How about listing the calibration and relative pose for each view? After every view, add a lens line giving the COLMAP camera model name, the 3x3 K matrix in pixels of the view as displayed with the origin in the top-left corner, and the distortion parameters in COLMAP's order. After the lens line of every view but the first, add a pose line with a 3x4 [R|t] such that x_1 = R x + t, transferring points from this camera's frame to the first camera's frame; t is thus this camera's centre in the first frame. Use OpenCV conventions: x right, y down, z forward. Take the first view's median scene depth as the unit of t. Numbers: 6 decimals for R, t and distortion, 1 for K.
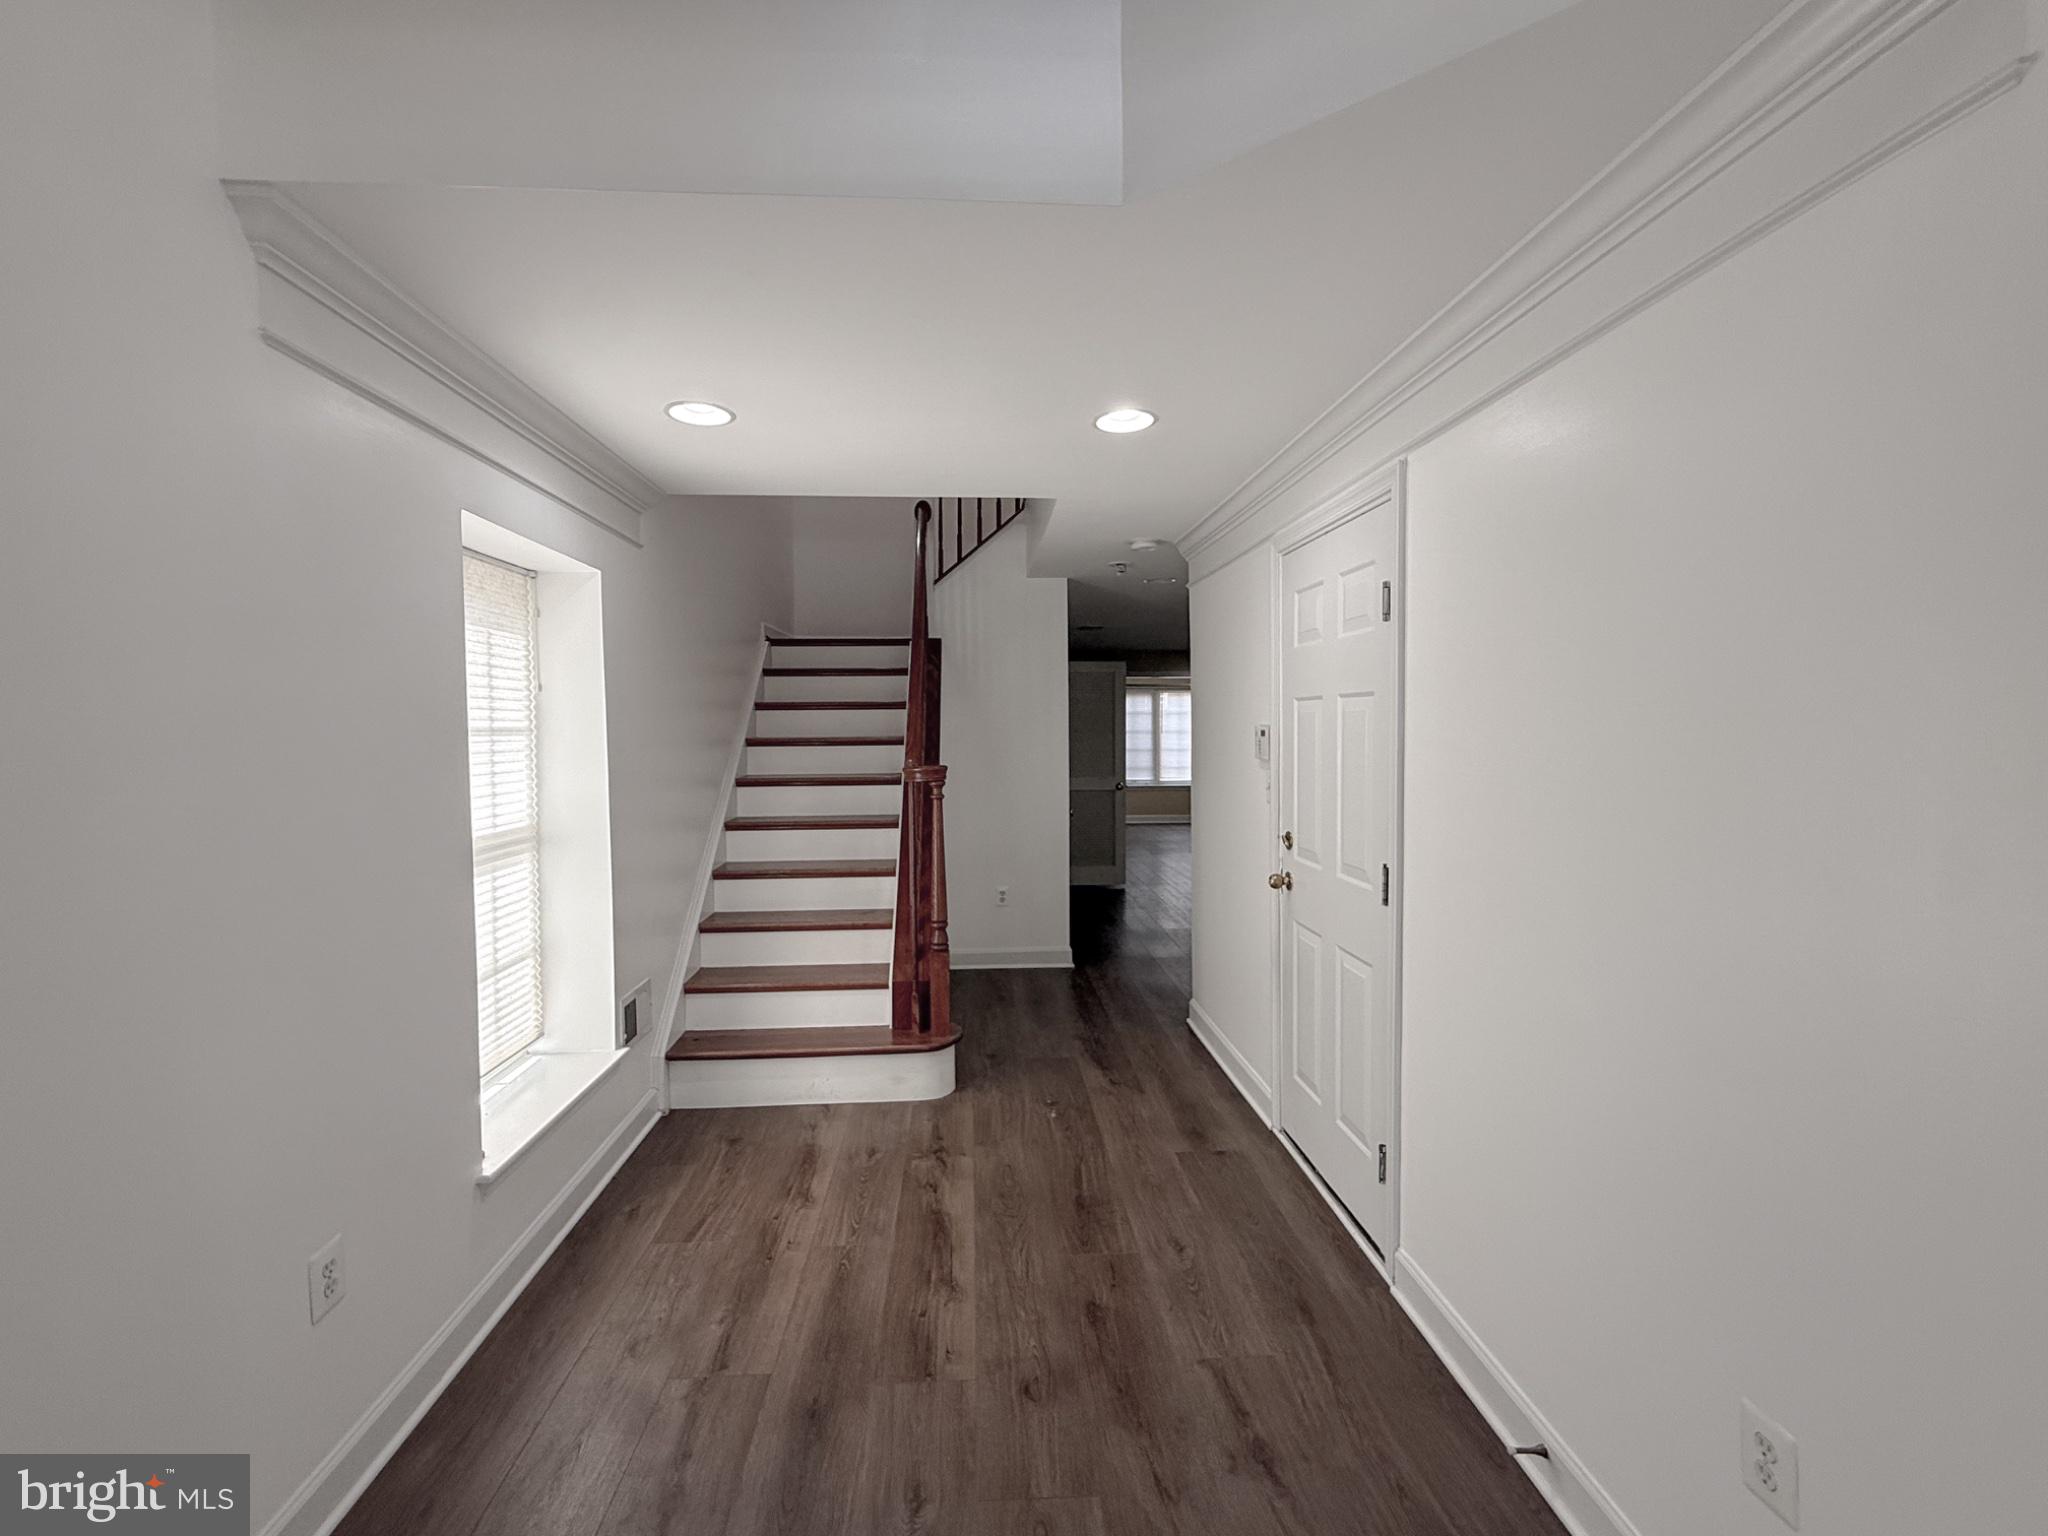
lens RADIAL K [[918.5, 0, 1024.3], [0, 918.5, 764.2], [0, 0, 1]] dist [-0.000136, 0.000160]
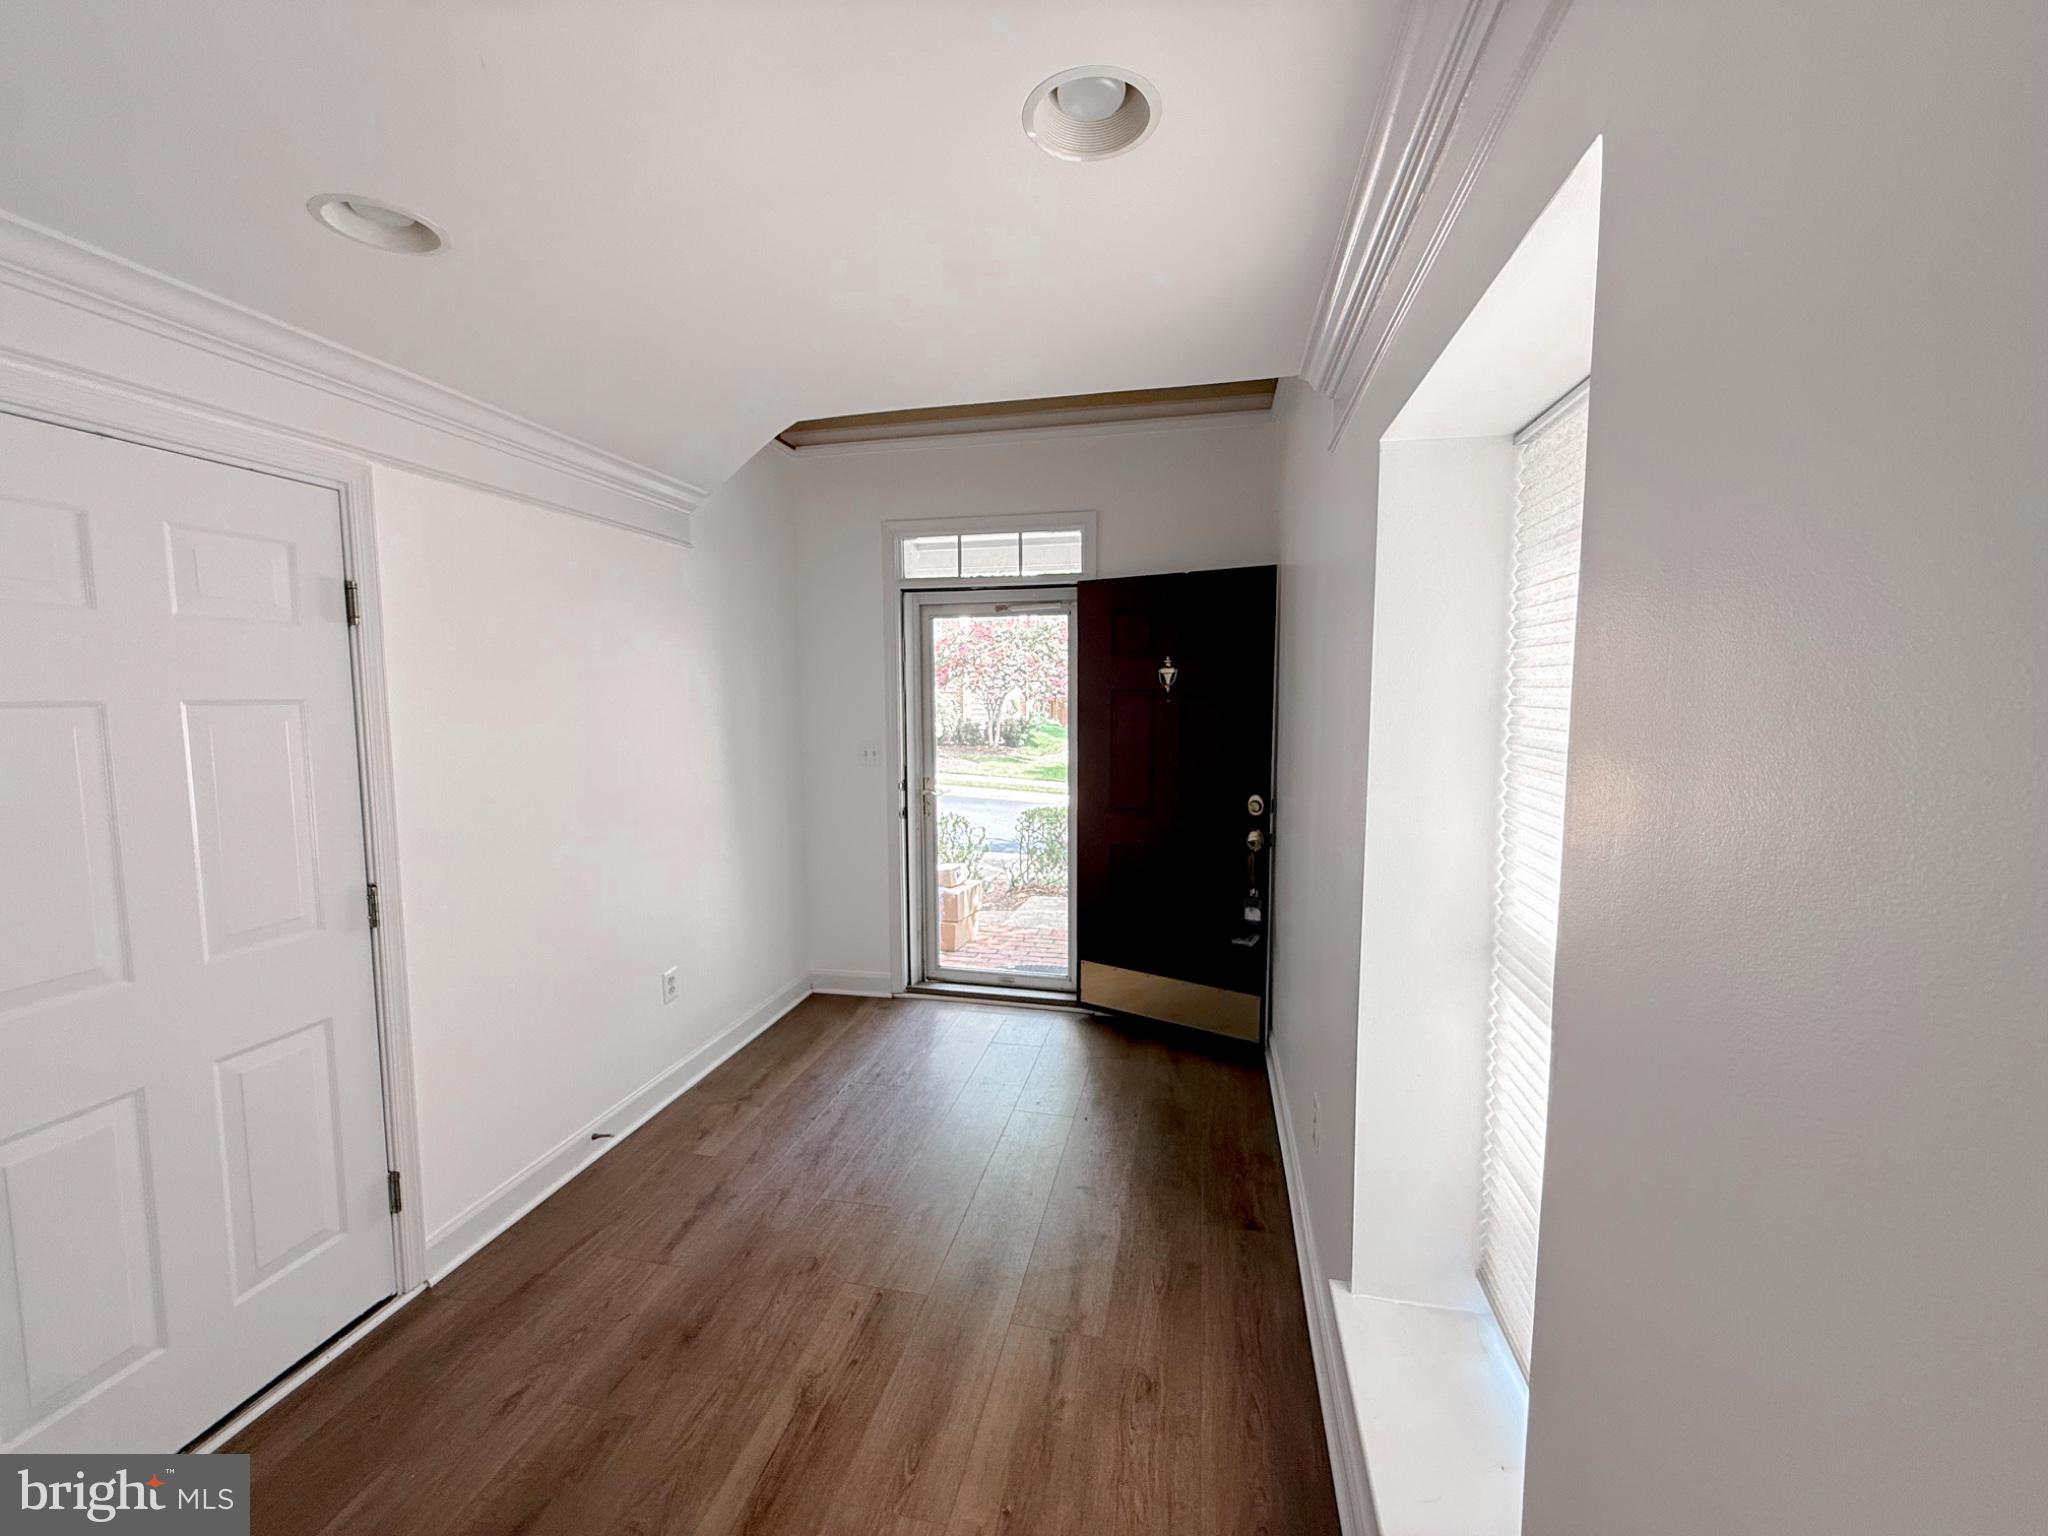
lens RADIAL K [[817.3, 0, 1020.8], [0, 817.3, 760.1], [0, 0, 1]] dist [0.002267, 0.000382]
pose [[-0.961766, -0.007808, 0.273762, -0.492911], [0.025314, 0.992780, 0.117248, -0.104566], [-0.272701, 0.119695, -0.954624, 1.659360]]
